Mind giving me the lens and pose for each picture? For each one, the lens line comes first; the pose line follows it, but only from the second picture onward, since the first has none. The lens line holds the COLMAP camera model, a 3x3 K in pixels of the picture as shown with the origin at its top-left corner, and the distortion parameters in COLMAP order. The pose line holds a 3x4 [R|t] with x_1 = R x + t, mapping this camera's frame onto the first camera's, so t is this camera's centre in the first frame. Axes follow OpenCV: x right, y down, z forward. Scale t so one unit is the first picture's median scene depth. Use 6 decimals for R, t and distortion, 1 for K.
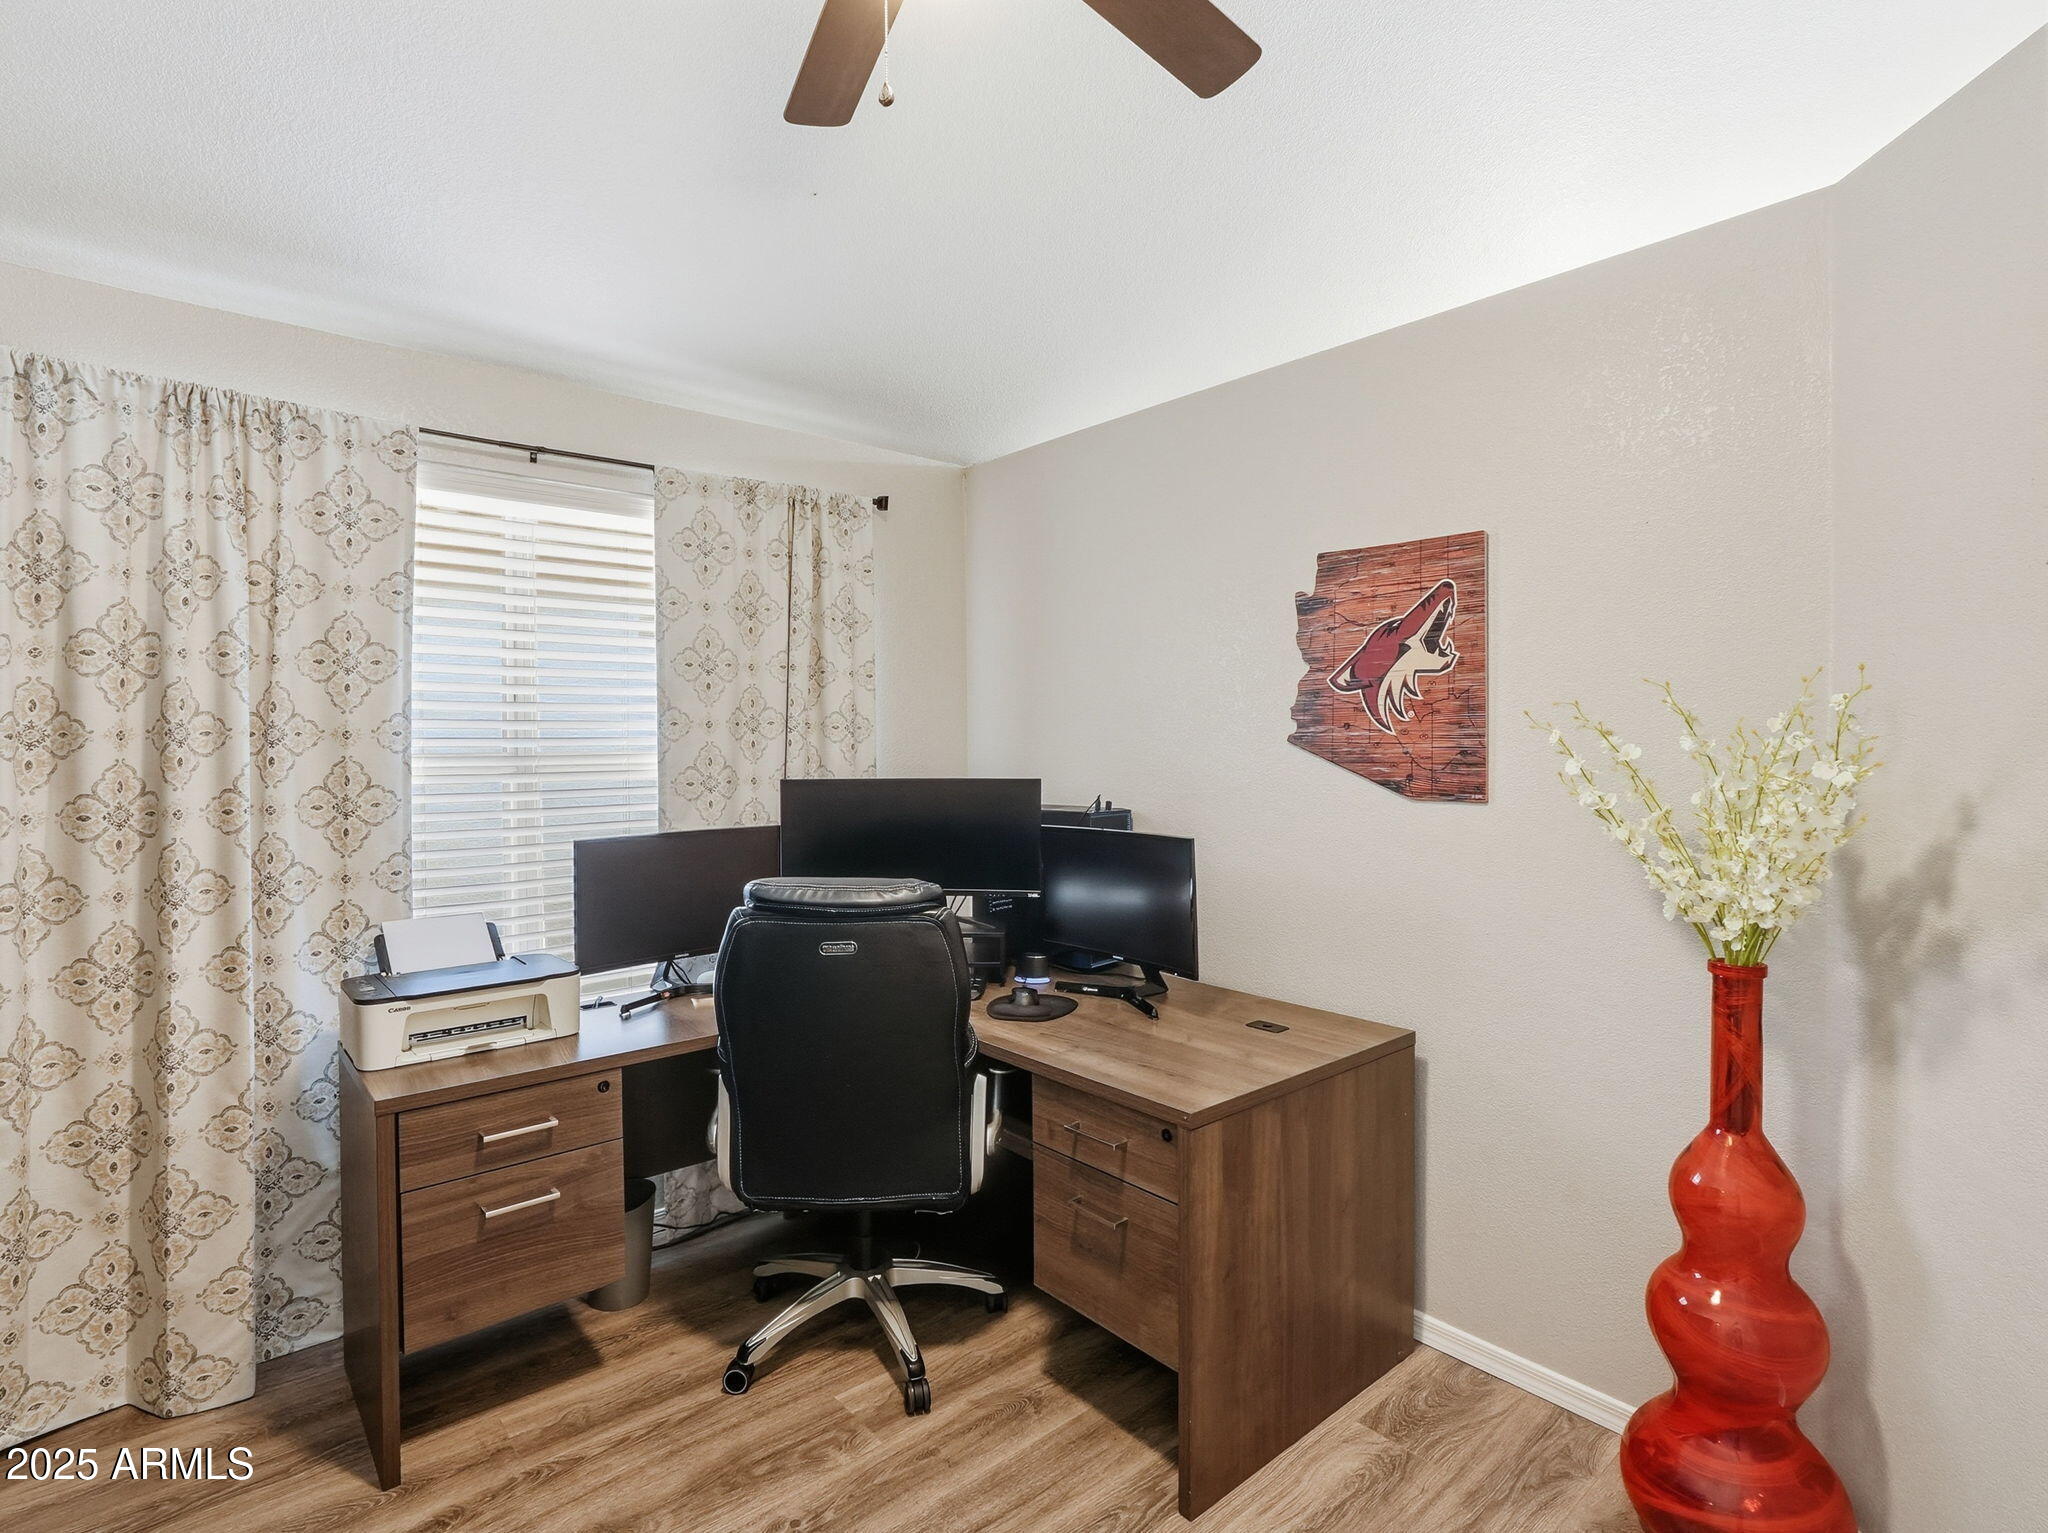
lens RADIAL K [[1025.7, 0, 1019.9], [0, 1025.7, 752.1], [0, 0, 1]] dist [0.000289, 0.002393]
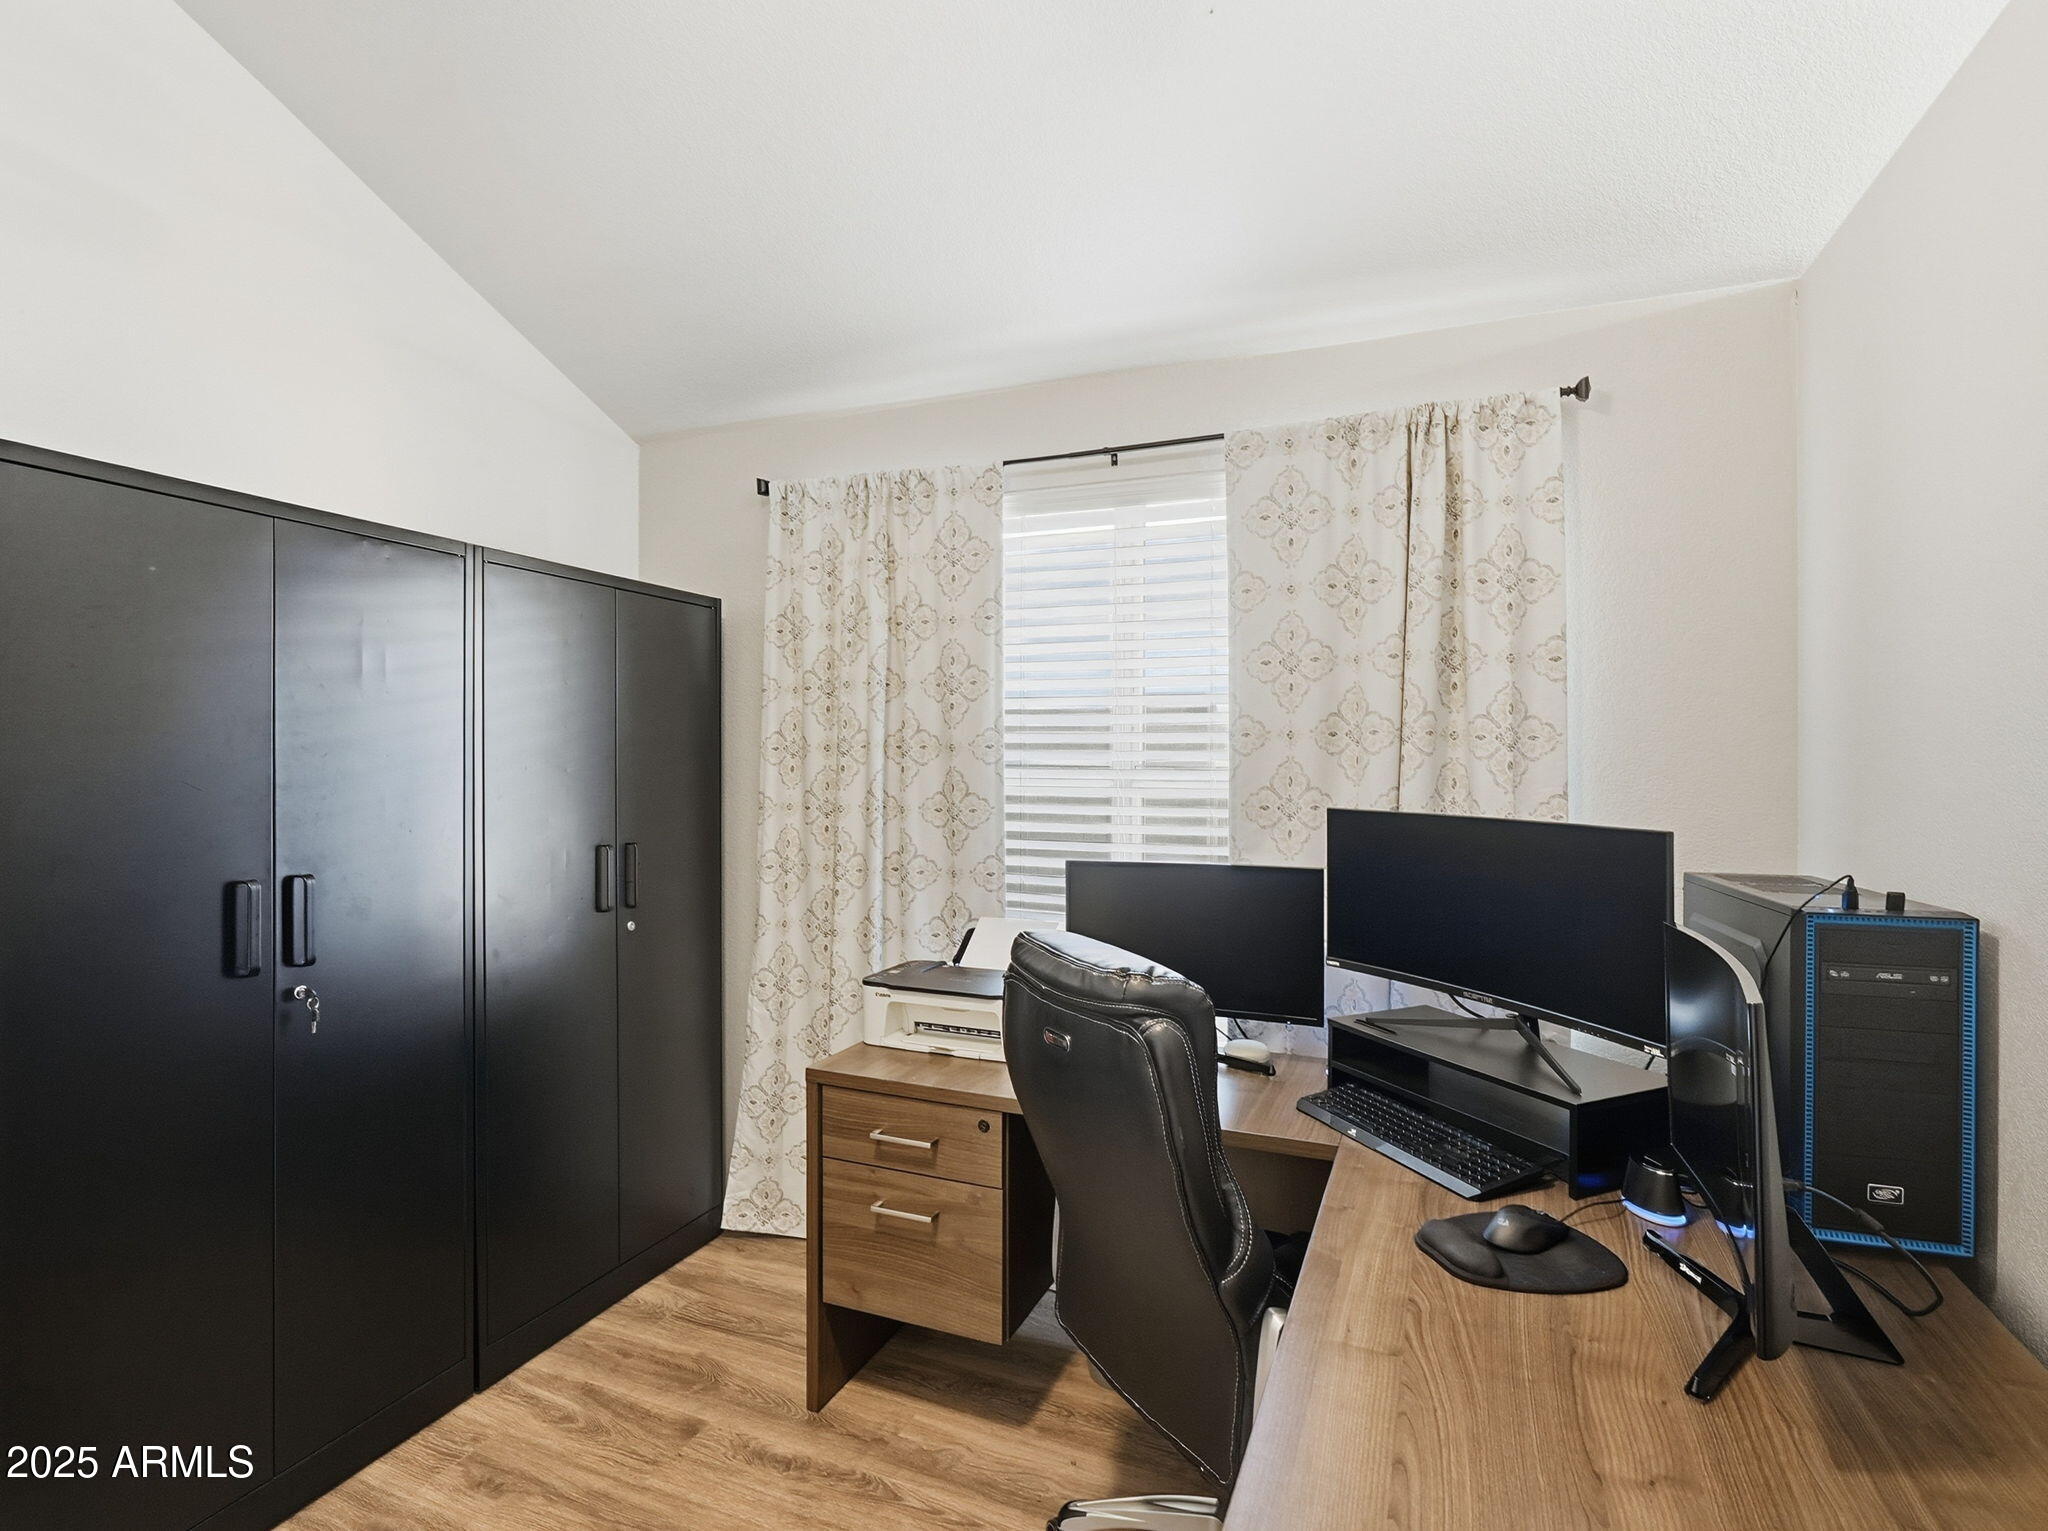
lens RADIAL K [[1025.7, 0, 1023.9], [0, 1025.7, 762.5], [0, 0, 1]] dist [0.000289, 0.002393]
pose [[0.454584, 0.015746, -0.890564, 0.370380], [-0.014462, 0.999842, 0.010296, -0.012377], [0.890586, 0.008199, 0.454741, 0.515251]]
